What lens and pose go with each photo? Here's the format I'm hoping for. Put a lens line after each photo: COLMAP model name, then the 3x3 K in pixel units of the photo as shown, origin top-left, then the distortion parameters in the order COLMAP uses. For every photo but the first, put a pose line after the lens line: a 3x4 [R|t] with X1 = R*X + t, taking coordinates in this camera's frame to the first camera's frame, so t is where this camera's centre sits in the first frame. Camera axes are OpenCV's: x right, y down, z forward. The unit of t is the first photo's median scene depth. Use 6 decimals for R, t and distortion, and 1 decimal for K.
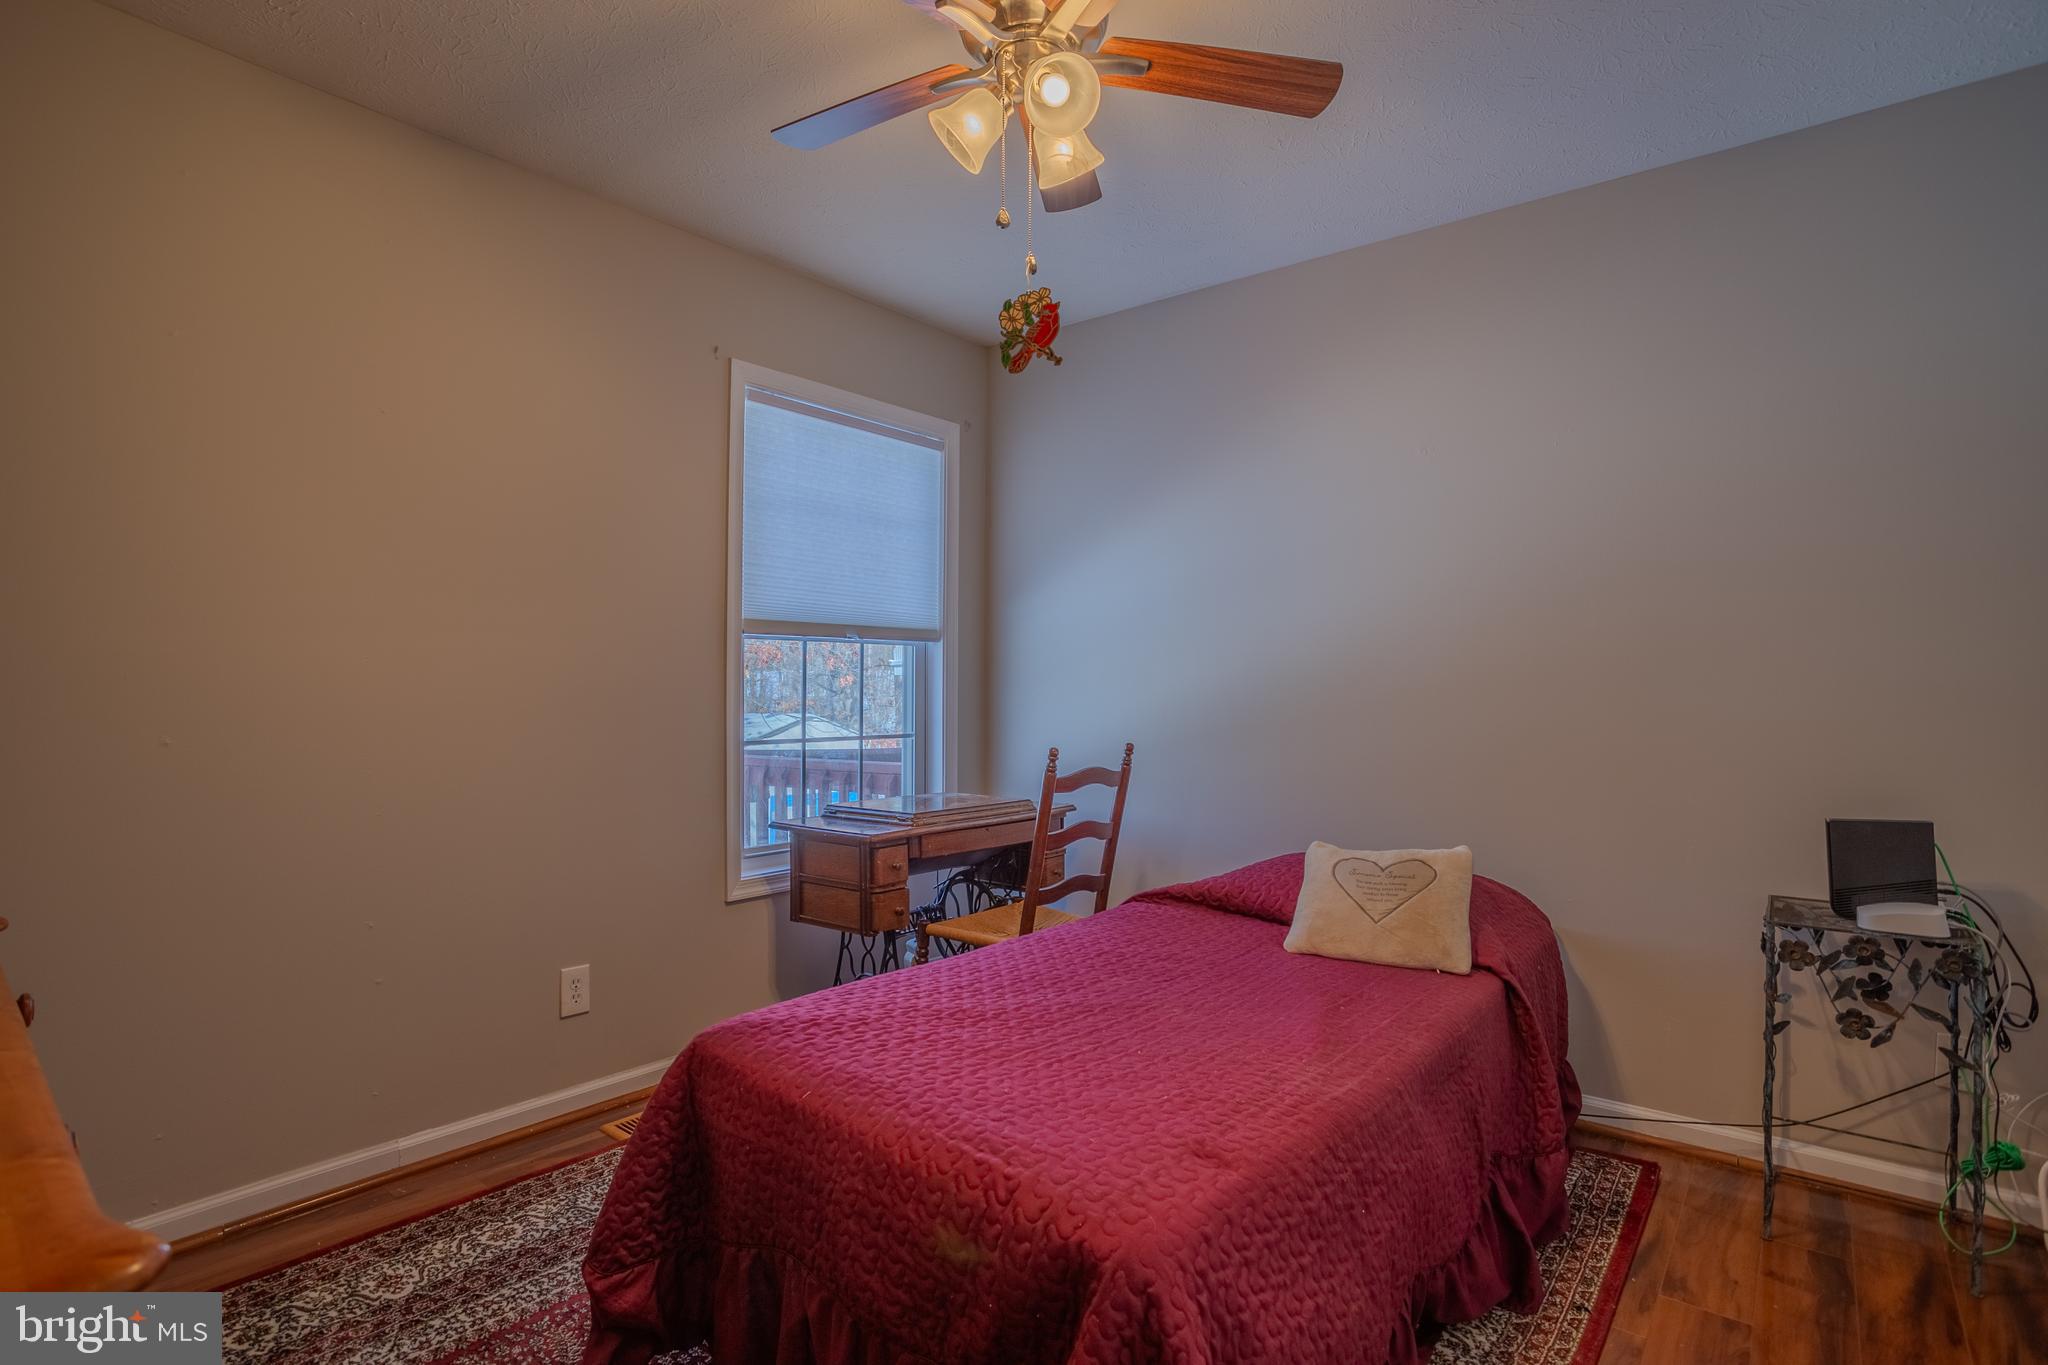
lens RADIAL K [[1017.6, 0, 1002.6], [0, 1017.6, 678.9], [0, 0, 1]] dist [-0.057926, 0.022518]
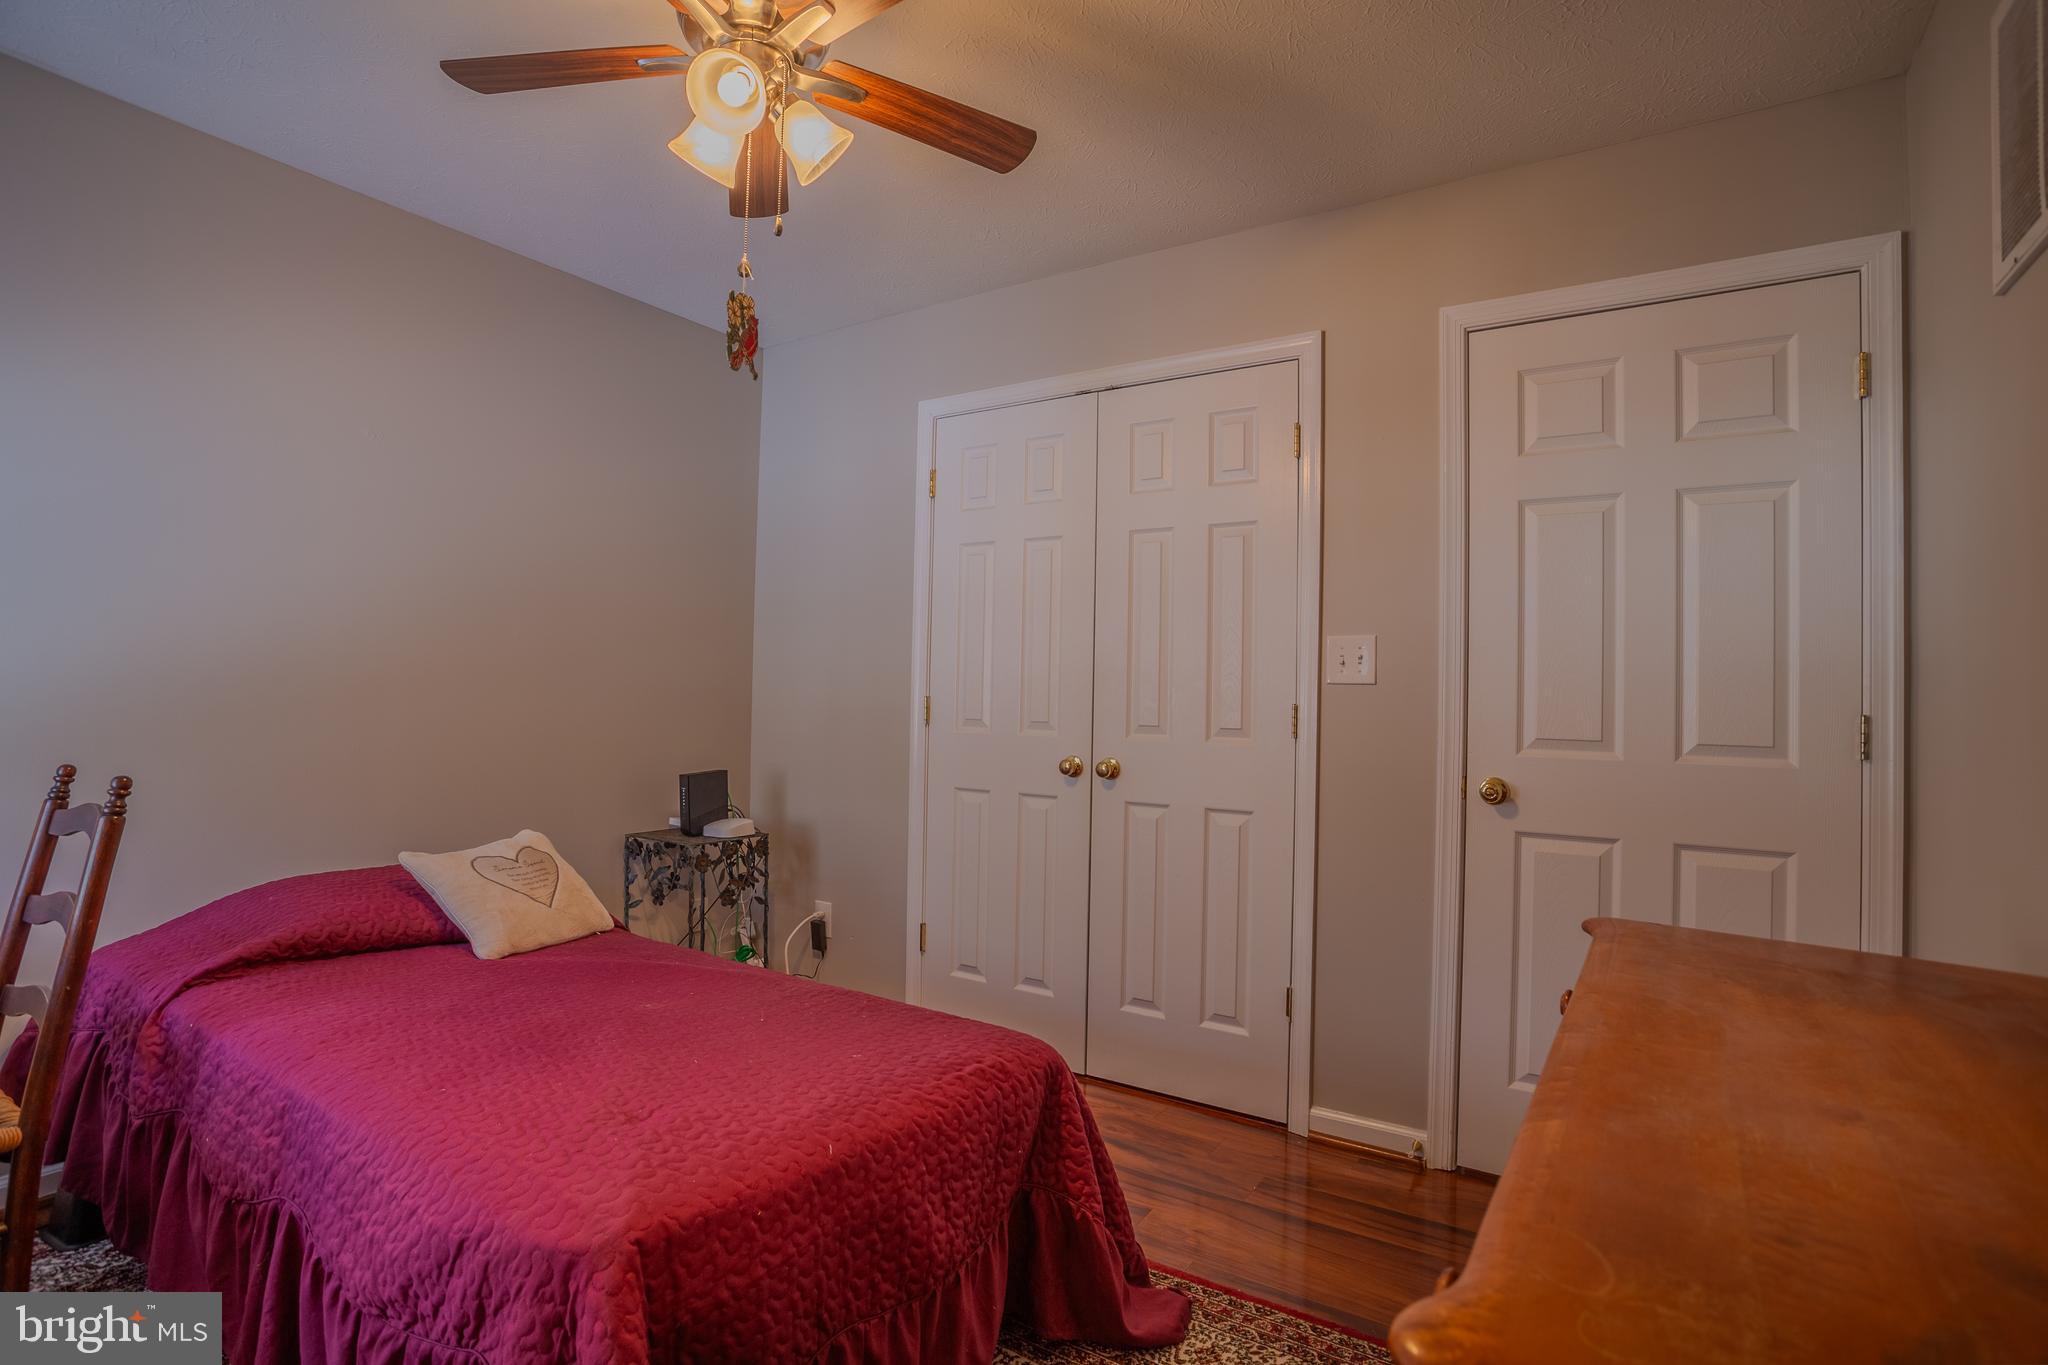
lens RADIAL K [[1017.6, 0, 1024.6], [0, 1017.6, 669.4], [0, 0, 1]] dist [-0.057926, 0.022518]
pose [[-0.120949, 0.019787, 0.992462, -0.830943], [-0.029608, 0.999285, -0.023531, 0.000185], [-0.992217, -0.032230, -0.120276, 0.705271]]
